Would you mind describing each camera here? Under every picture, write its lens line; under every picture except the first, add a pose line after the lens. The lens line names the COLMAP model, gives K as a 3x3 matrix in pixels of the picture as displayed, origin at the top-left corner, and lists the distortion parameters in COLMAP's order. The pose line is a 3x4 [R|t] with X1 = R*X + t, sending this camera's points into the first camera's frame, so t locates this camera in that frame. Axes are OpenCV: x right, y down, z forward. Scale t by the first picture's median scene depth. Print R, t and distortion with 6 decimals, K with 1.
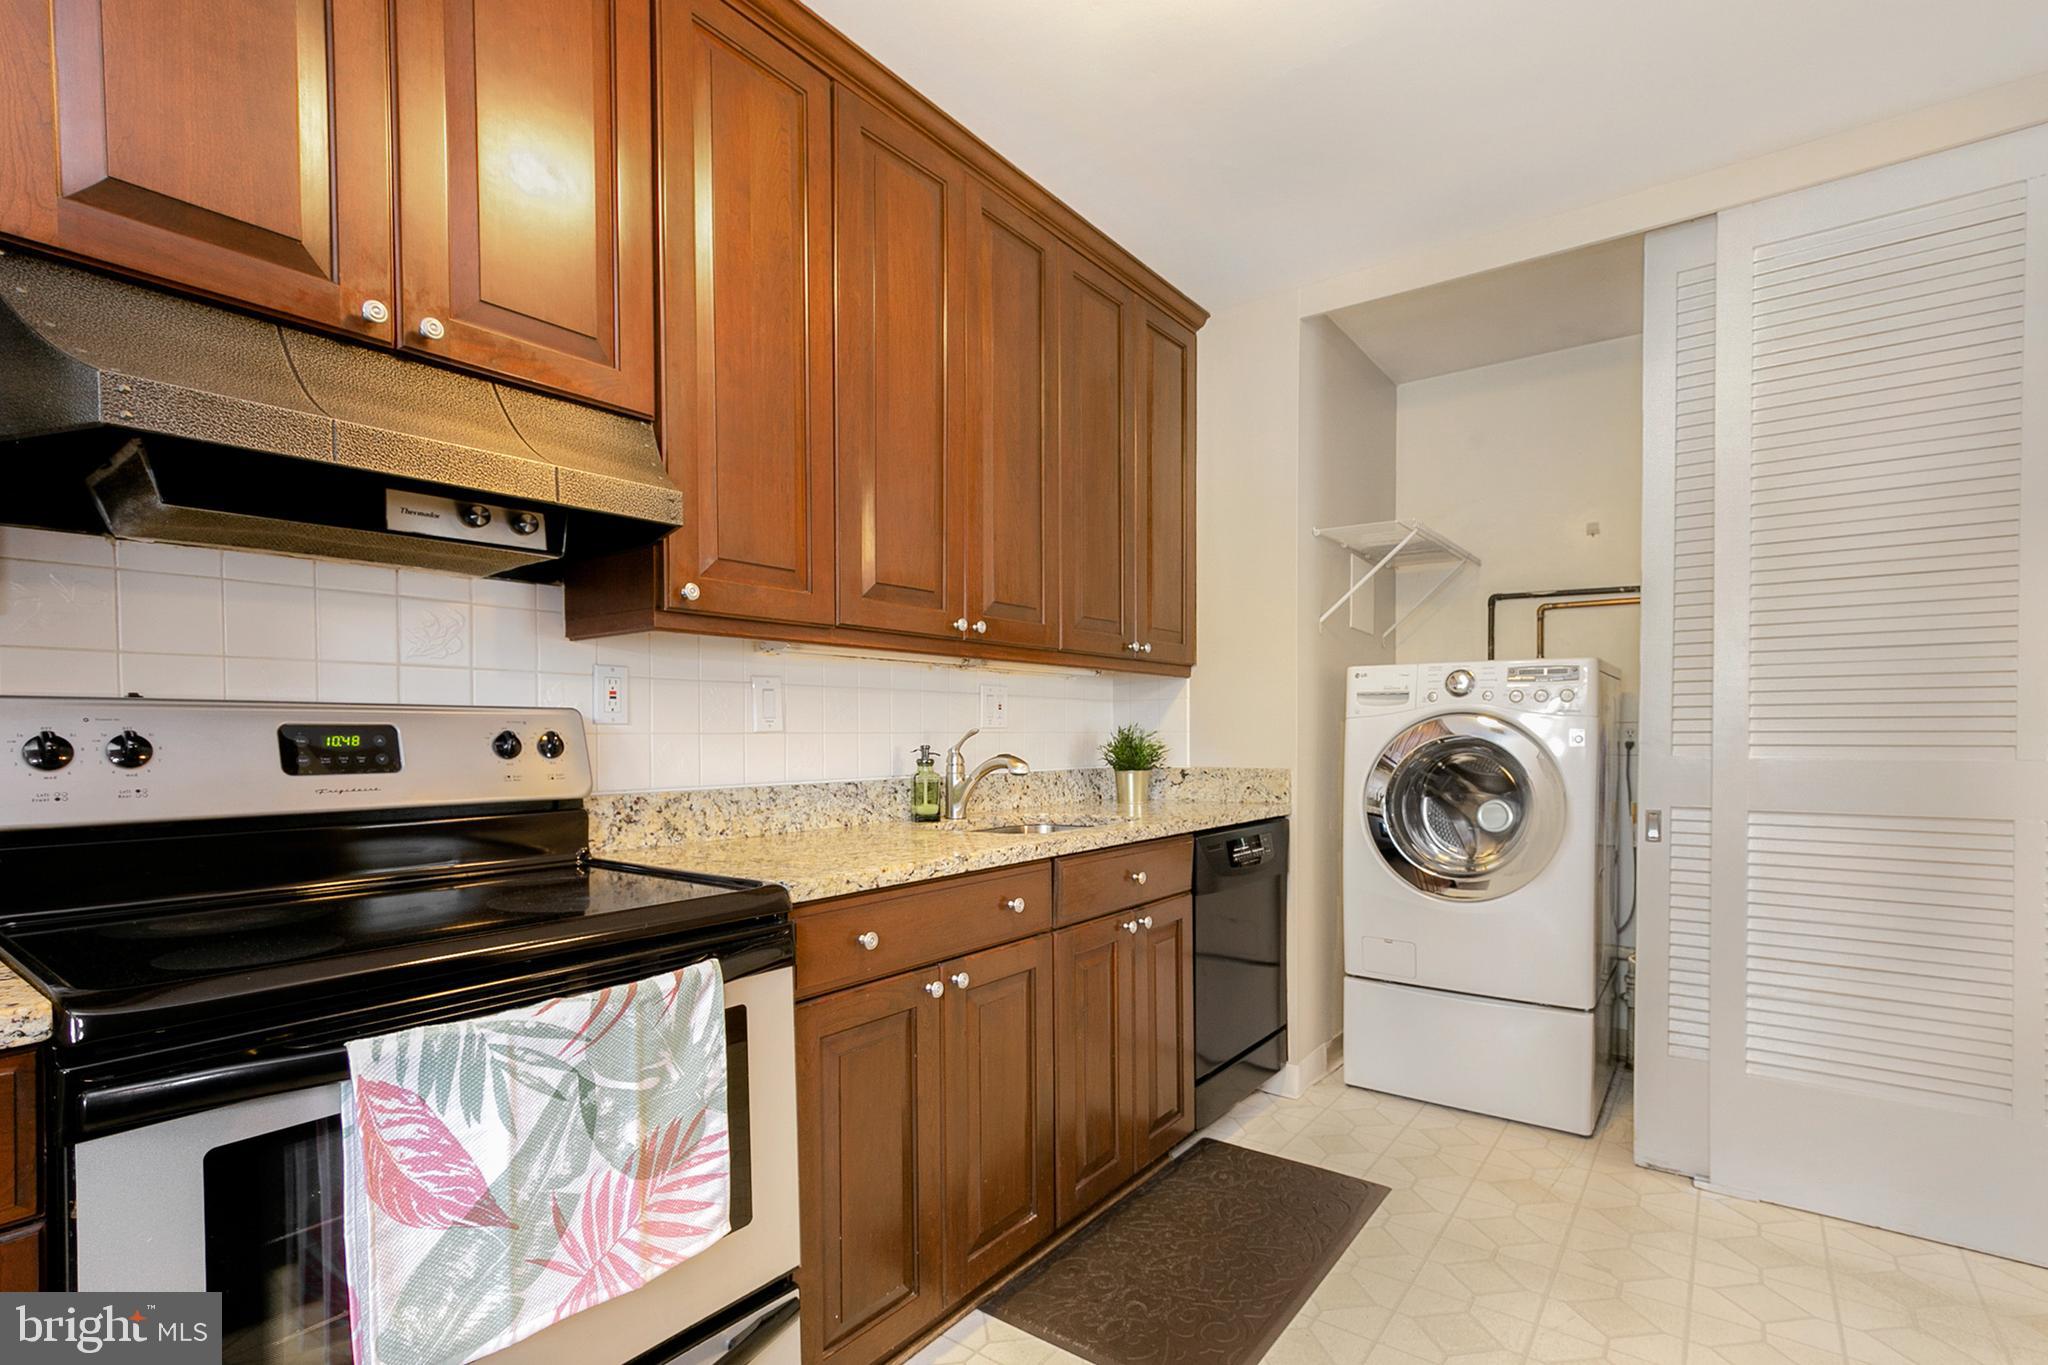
lens RADIAL K [[942.6, 0, 1004.0], [0, 942.6, 763.2], [0, 0, 1]] dist [-0.010360, 0.000052]
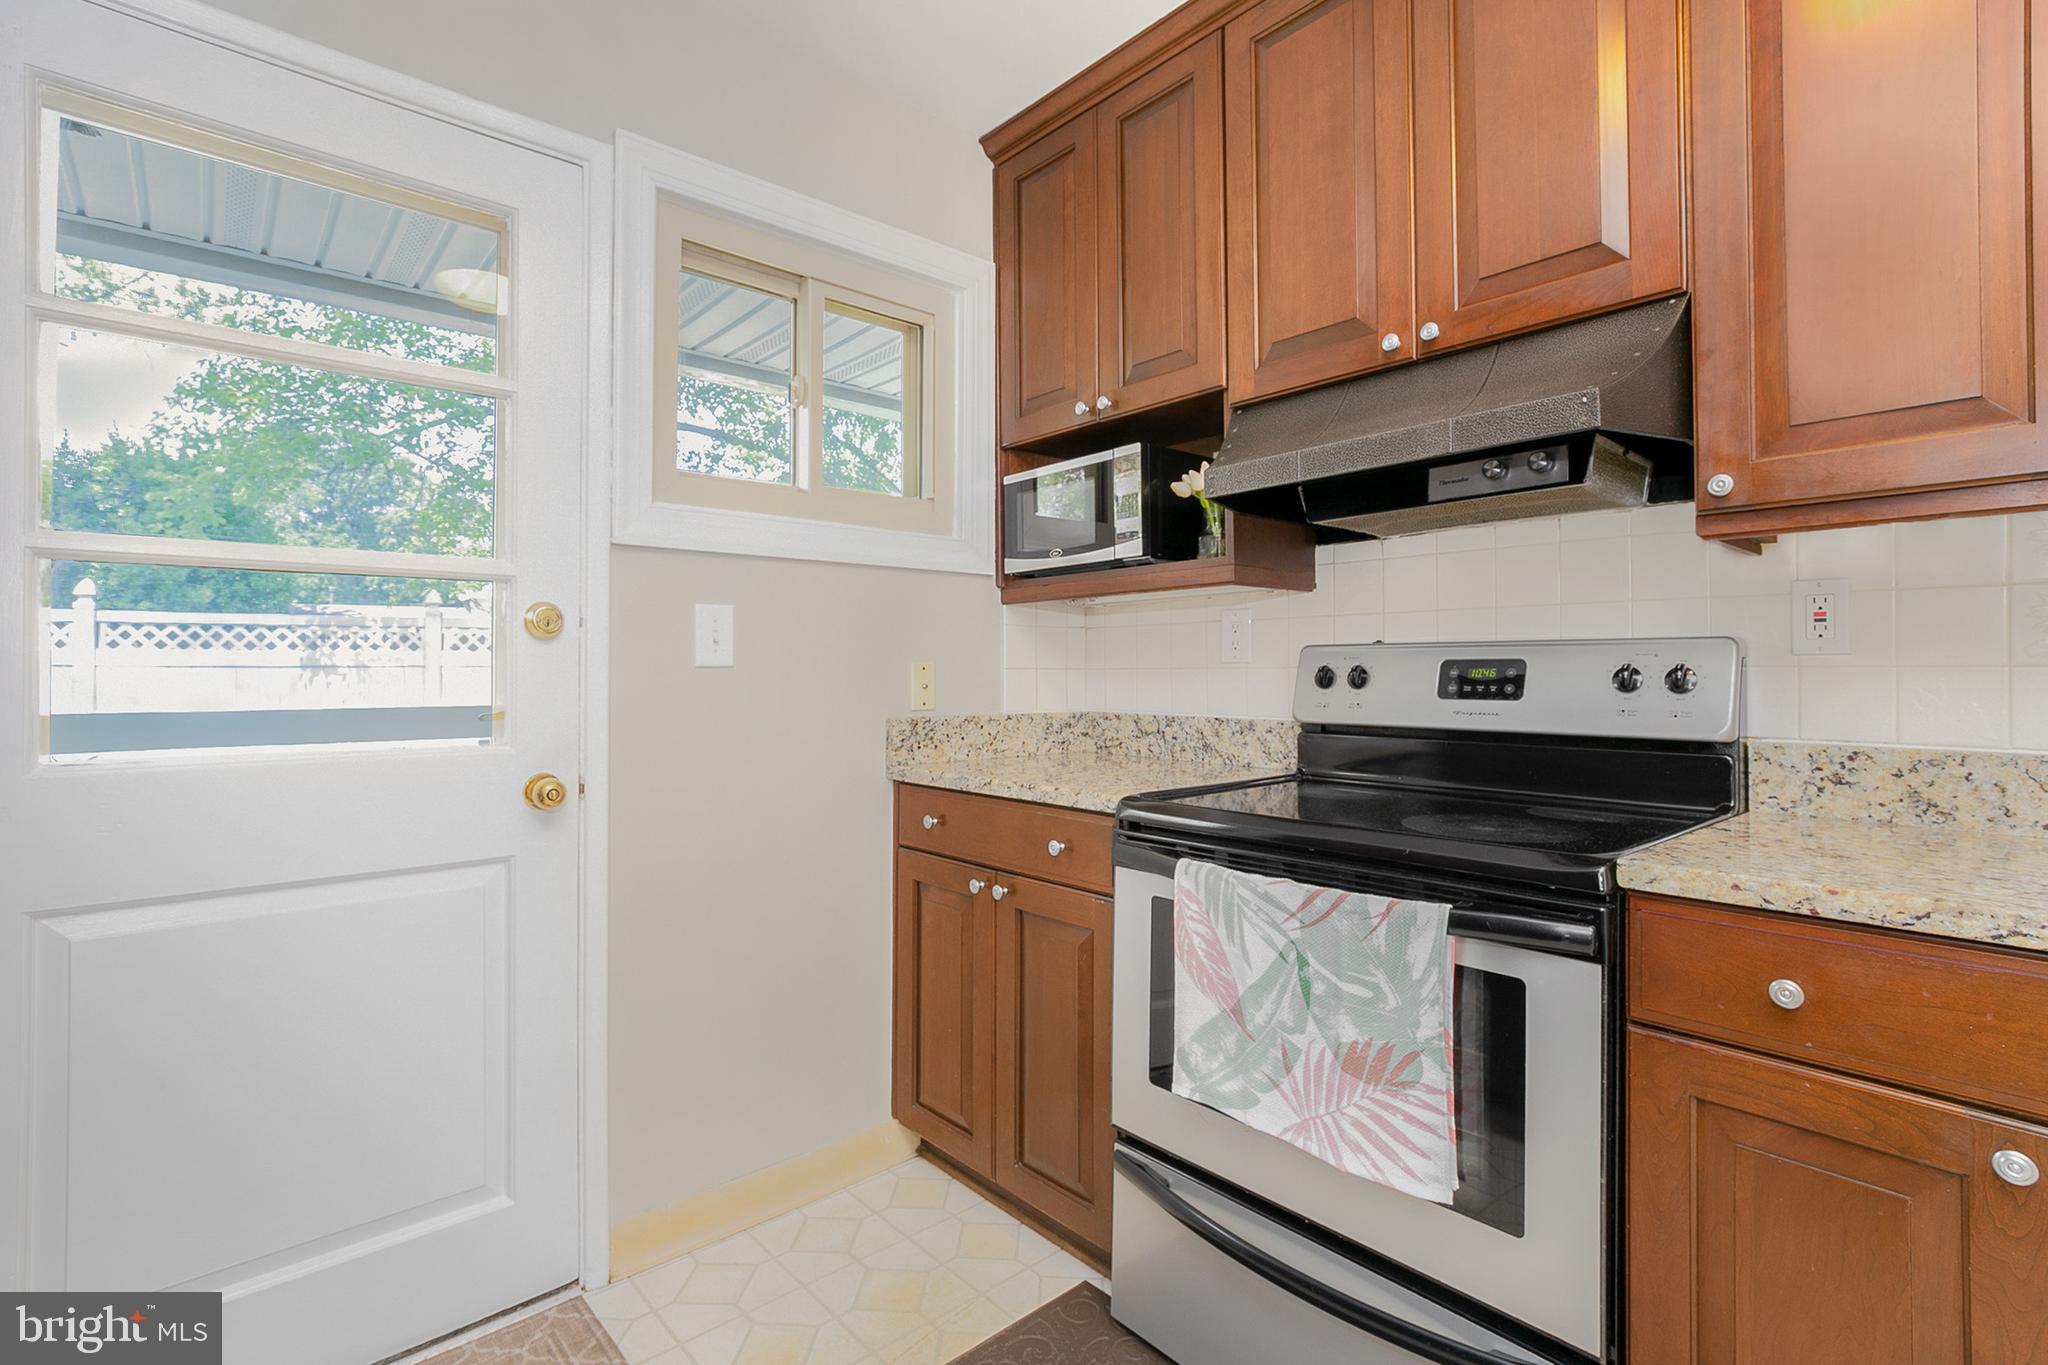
lens RADIAL K [[942.6, 0, 1030.5], [0, 942.6, 666.9], [0, 0, 1]] dist [-0.010360, 0.000052]
pose [[-0.170577, -0.001483, -0.985343, 0.580650], [-0.028079, 0.999600, 0.003357, -0.018819], [0.984944, 0.028240, -0.170551, 0.619628]]
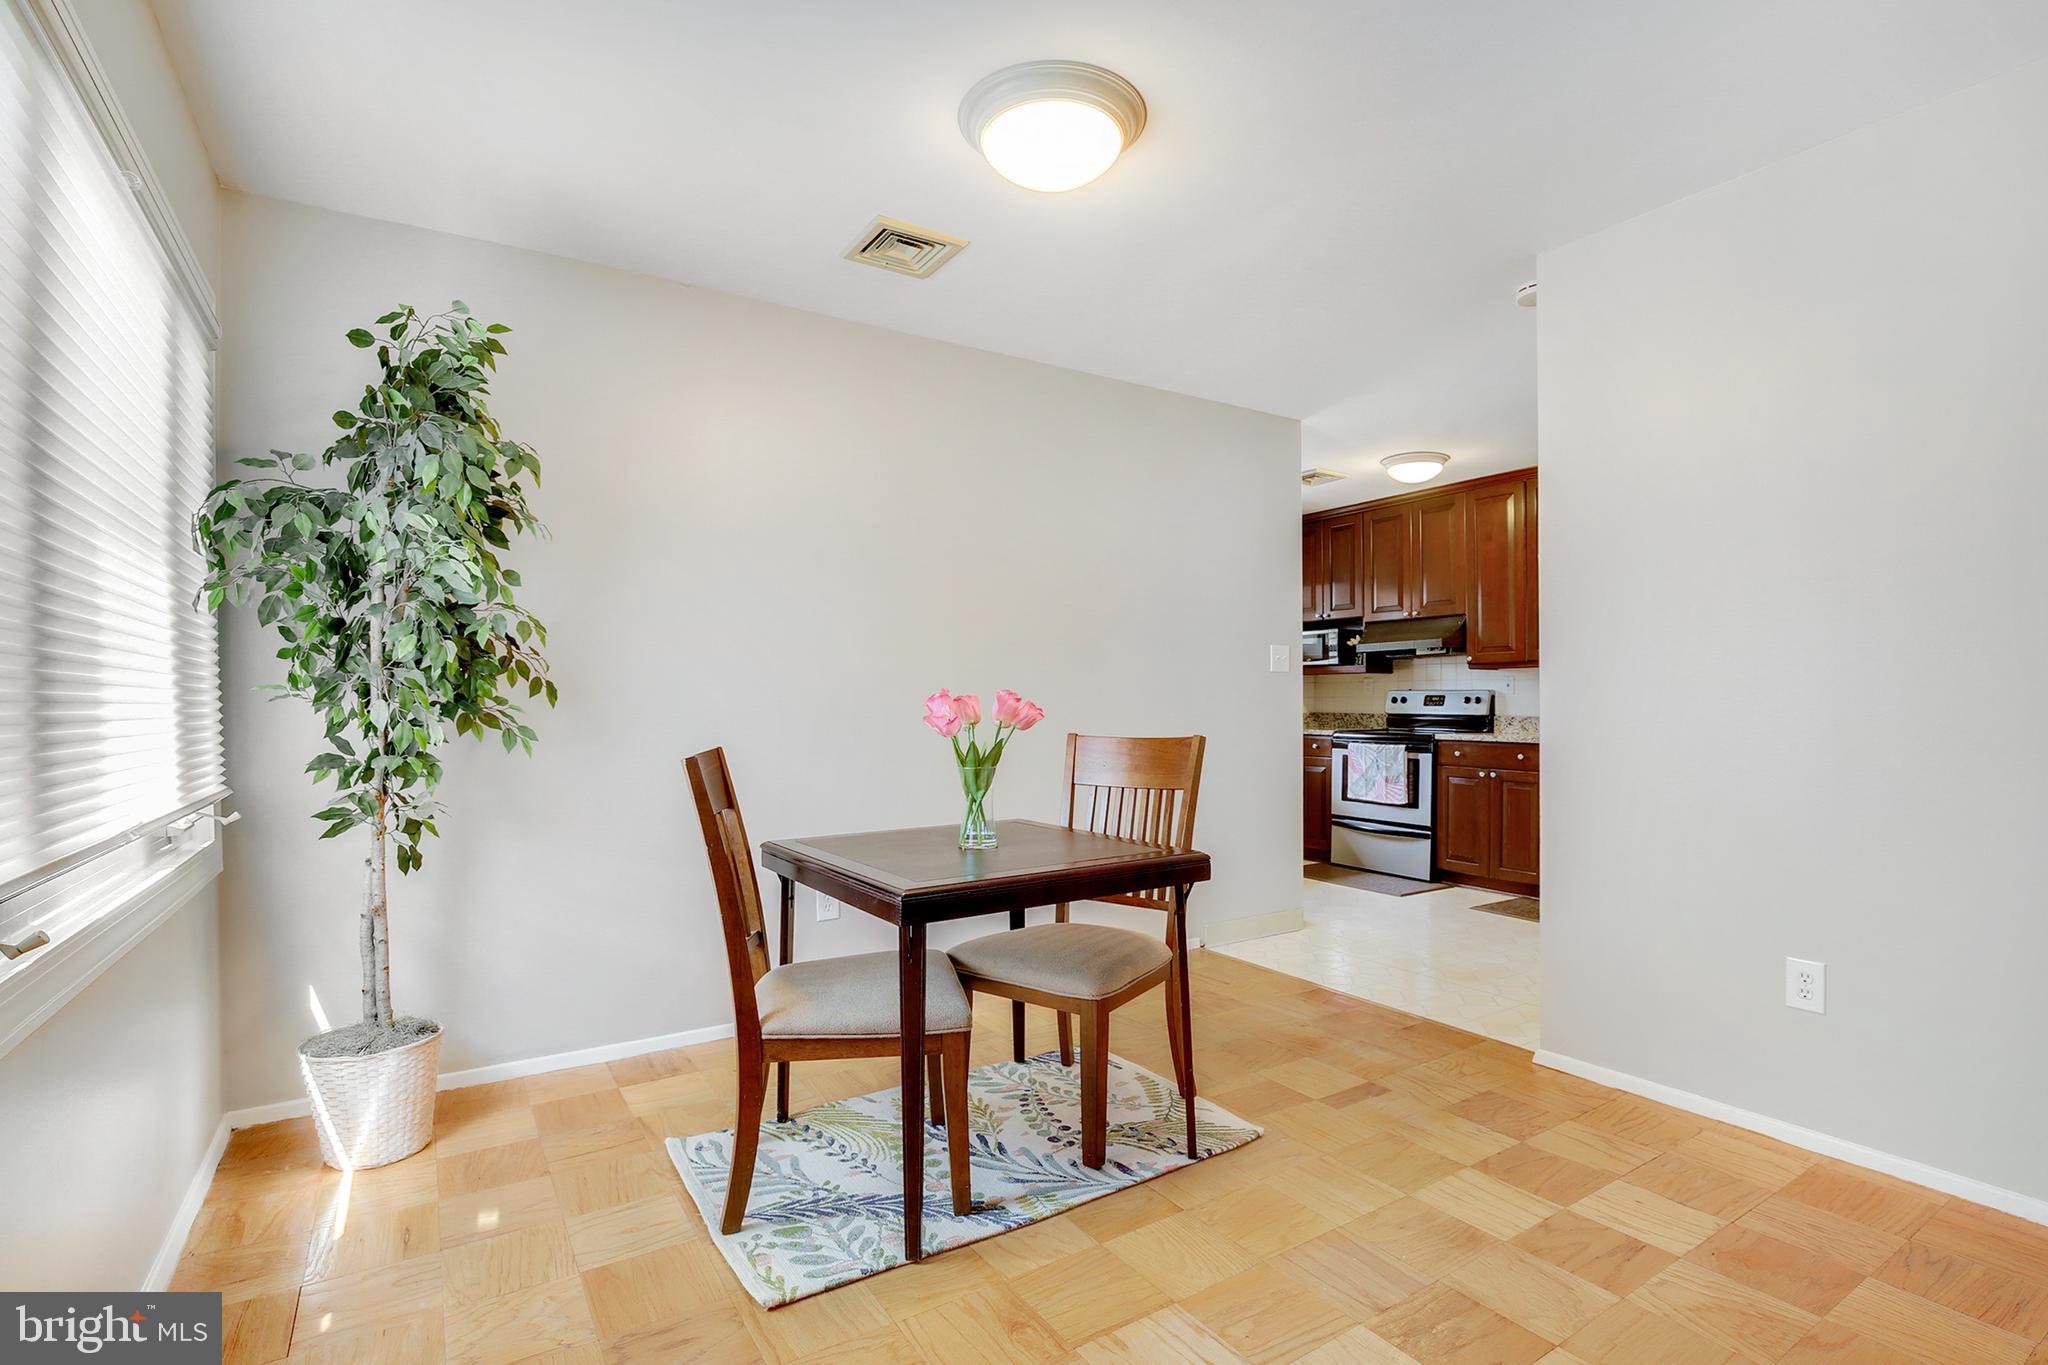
lens RADIAL K [[942.6, 0, 1050.6], [0, 942.6, 699.9], [0, 0, 1]] dist [-0.010360, 0.000052]
pose [[-0.315148, 0.007711, -0.949011, 3.976181], [-0.024053, 0.999581, 0.016109, -0.045085], [0.948738, 0.027903, -0.314831, 0.662238]]
